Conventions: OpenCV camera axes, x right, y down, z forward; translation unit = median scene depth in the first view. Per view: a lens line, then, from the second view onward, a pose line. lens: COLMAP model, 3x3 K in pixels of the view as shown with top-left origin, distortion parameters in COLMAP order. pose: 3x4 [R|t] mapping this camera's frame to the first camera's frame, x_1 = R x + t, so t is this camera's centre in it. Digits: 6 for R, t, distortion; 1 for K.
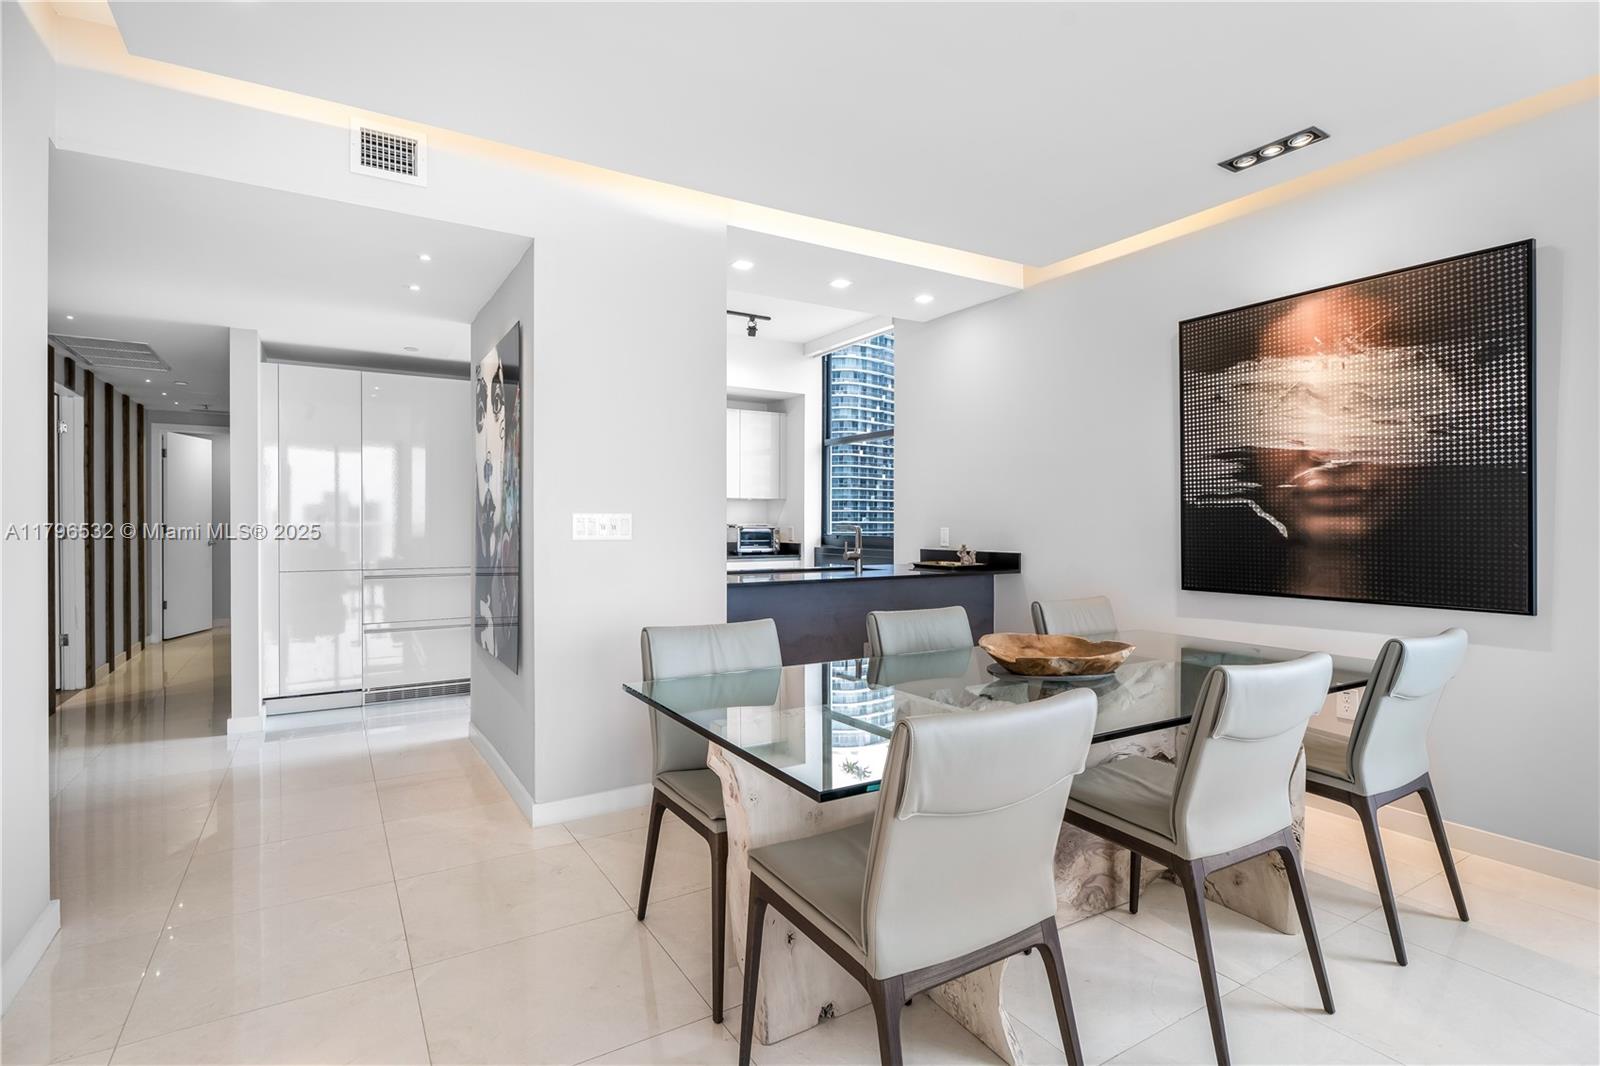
lens RADIAL K [[784.3, 0, 812.2], [0, 784.3, 535.8], [0, 0, 1]] dist [-0.027870, -0.000072]
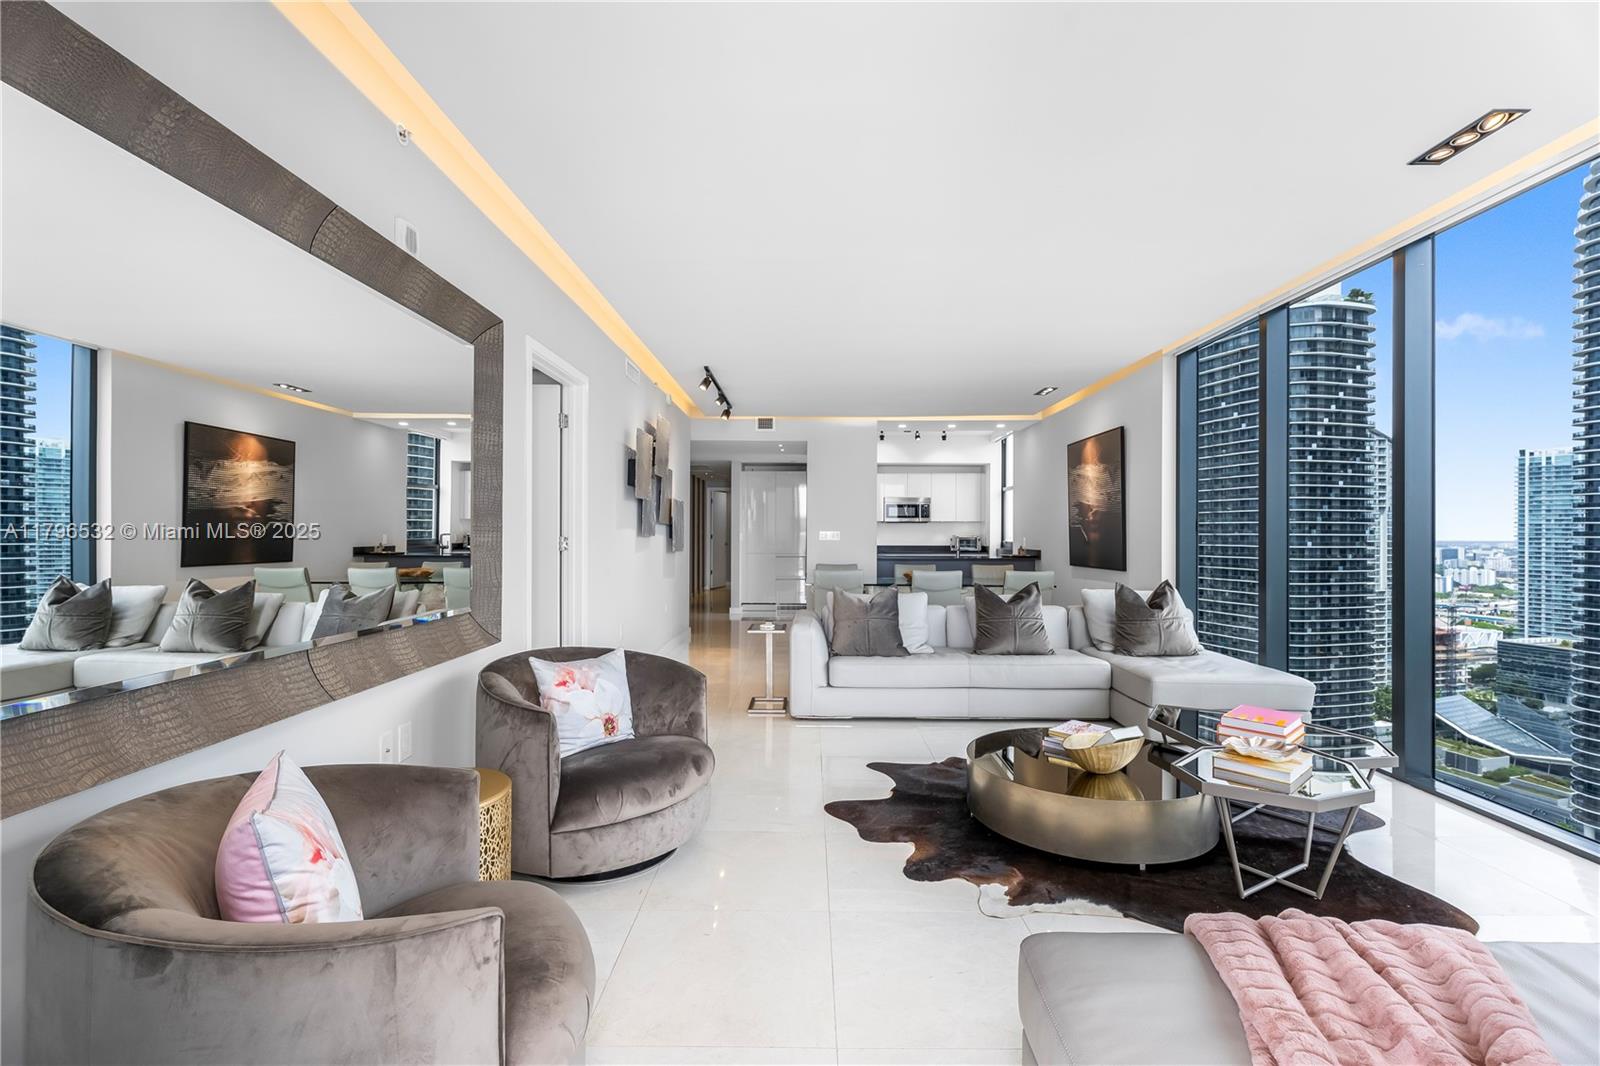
lens RADIAL K [[725.1, 0, 799.4], [0, 725.1, 530.6], [0, 0, 1]] dist [0.000139, -0.000423]
pose [[0.843991, 0.002776, -0.536350, 1.034424], [-0.014155, 0.999754, -0.017098, 0.017760], [0.536171, 0.022023, 0.843822, -1.279783]]
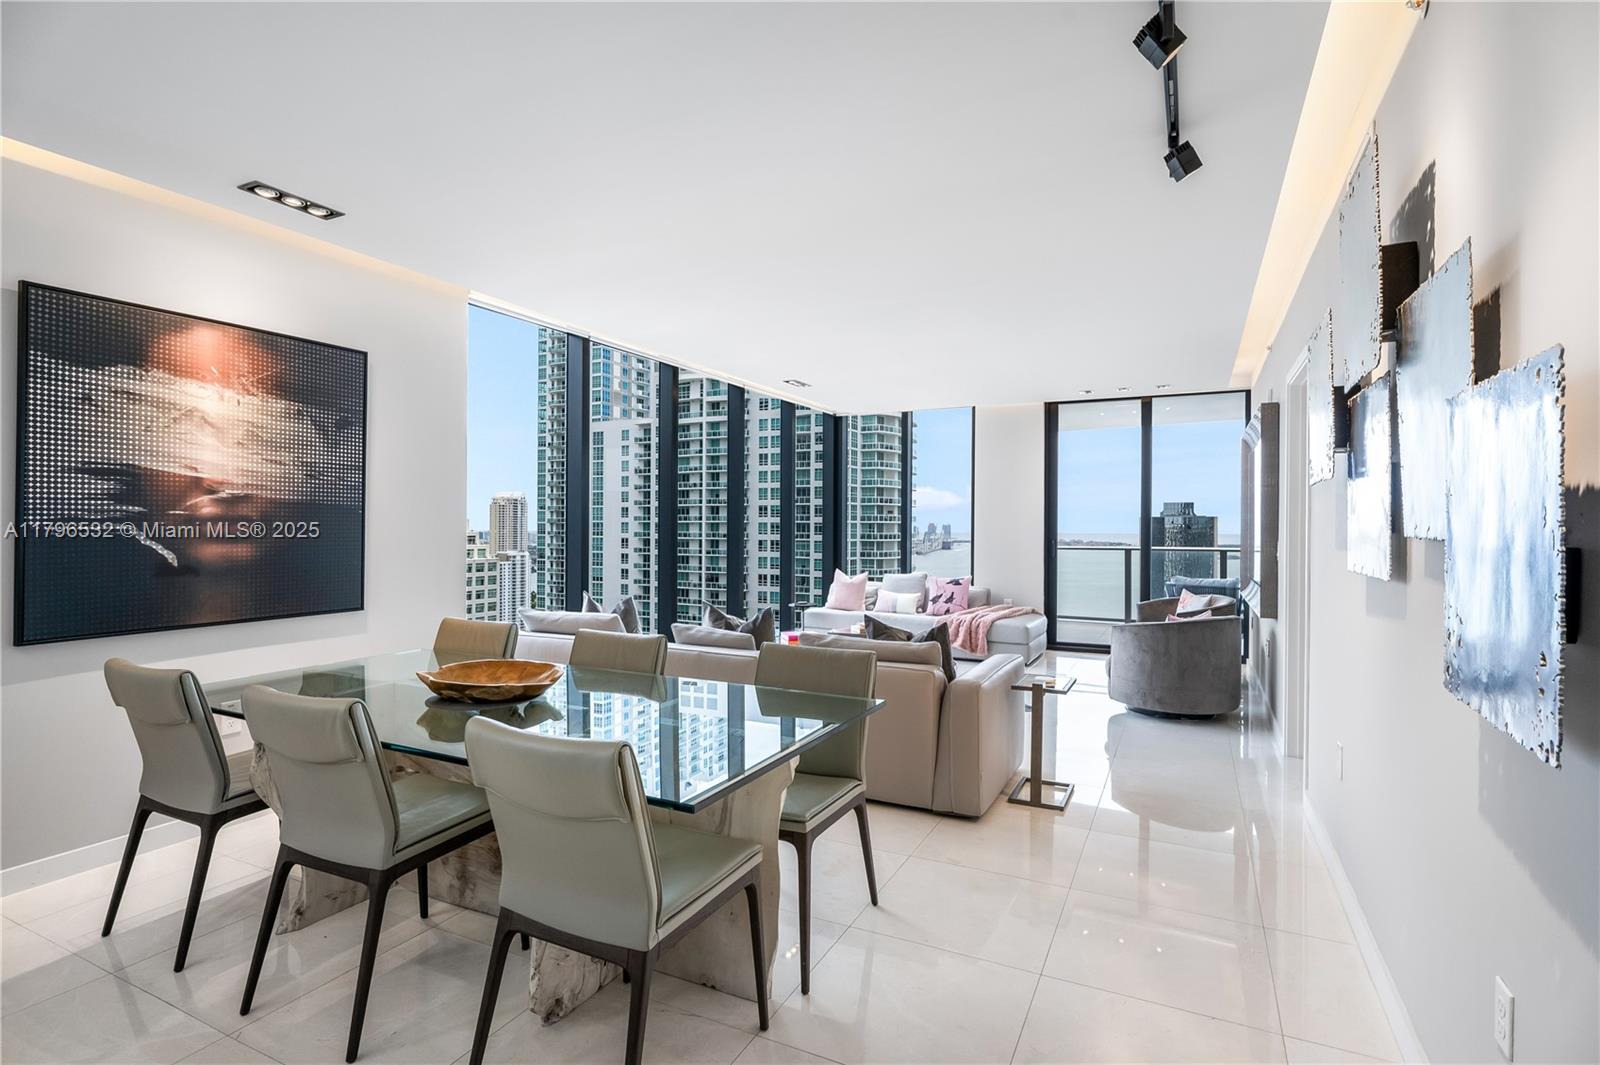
lens RADIAL K [[784.3, 0, 803.4], [0, 784.3, 533.4], [0, 0, 1]] dist [-0.027870, -0.000072]
pose [[-0.529489, -0.006618, 0.848291, -0.582726], [0.011864, 0.999814, 0.015205, -0.042645], [-0.848234, 0.018115, -0.529312, 0.834886]]
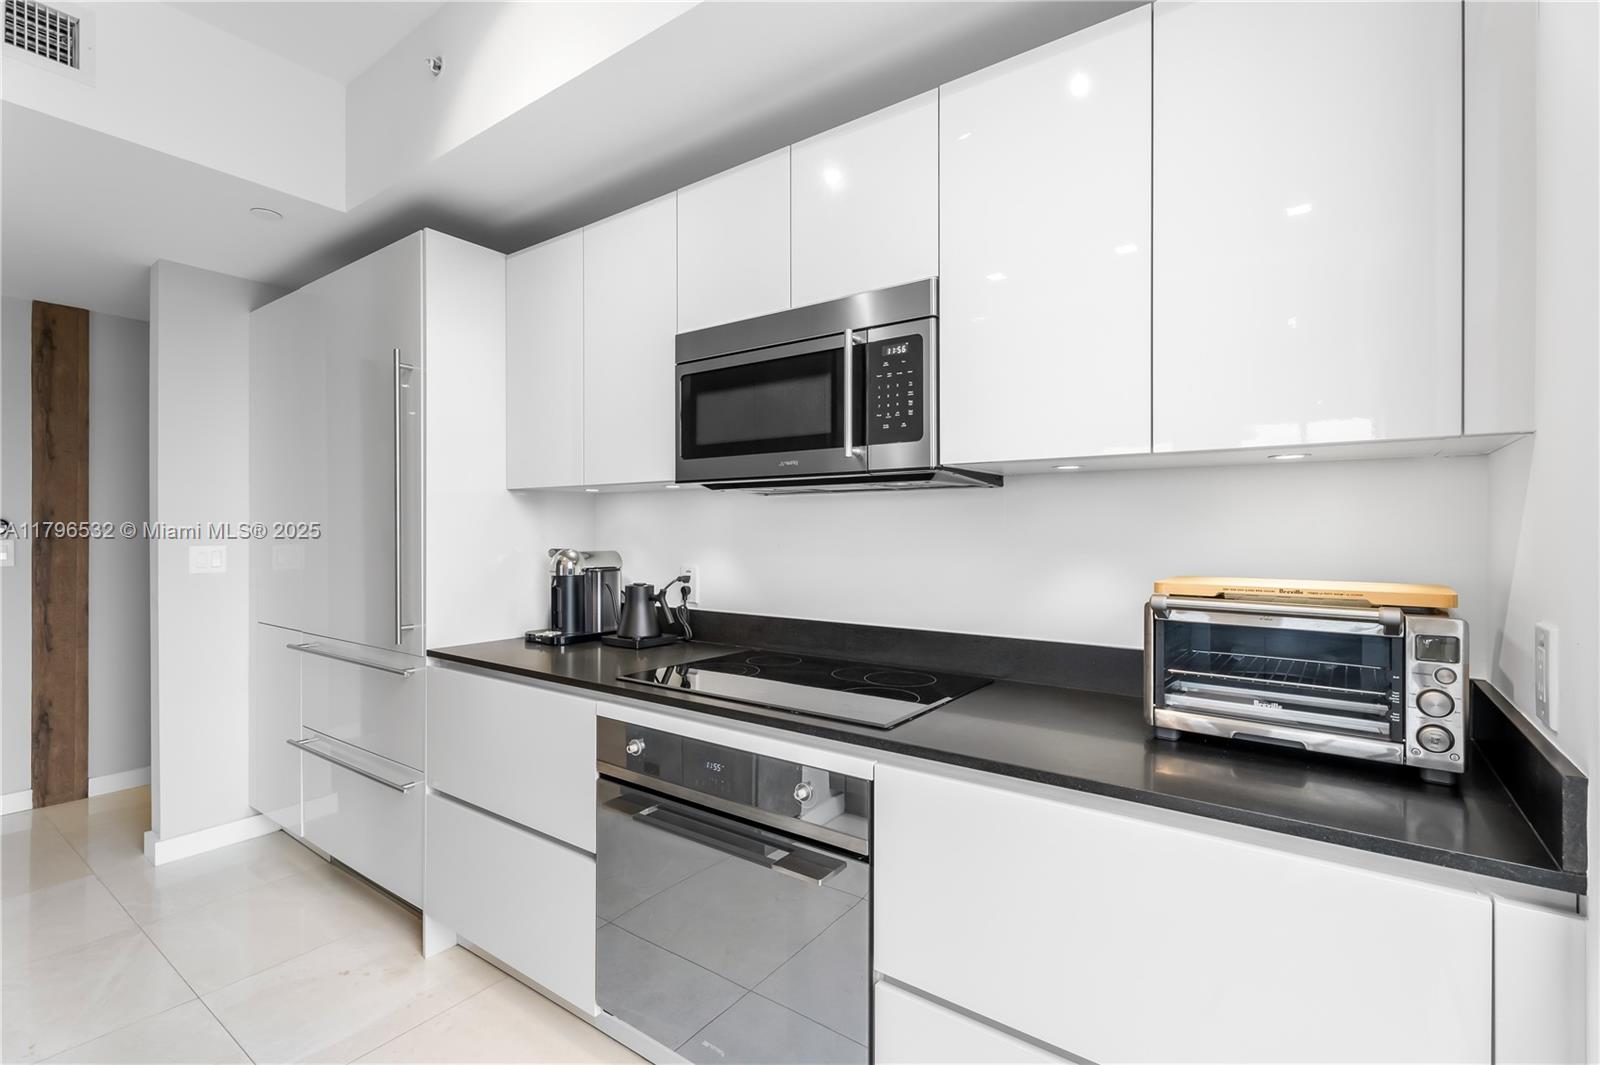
lens RADIAL K [[725.1, 0, 801.3], [0, 725.1, 531.6], [0, 0, 1]] dist [0.000139, -0.000423]
pose [[0.378148, 0.000691, -0.925745, 0.091778], [-0.015639, 0.999862, -0.005642, -0.049178], [0.925613, 0.016611, 0.378106, 1.719638]]
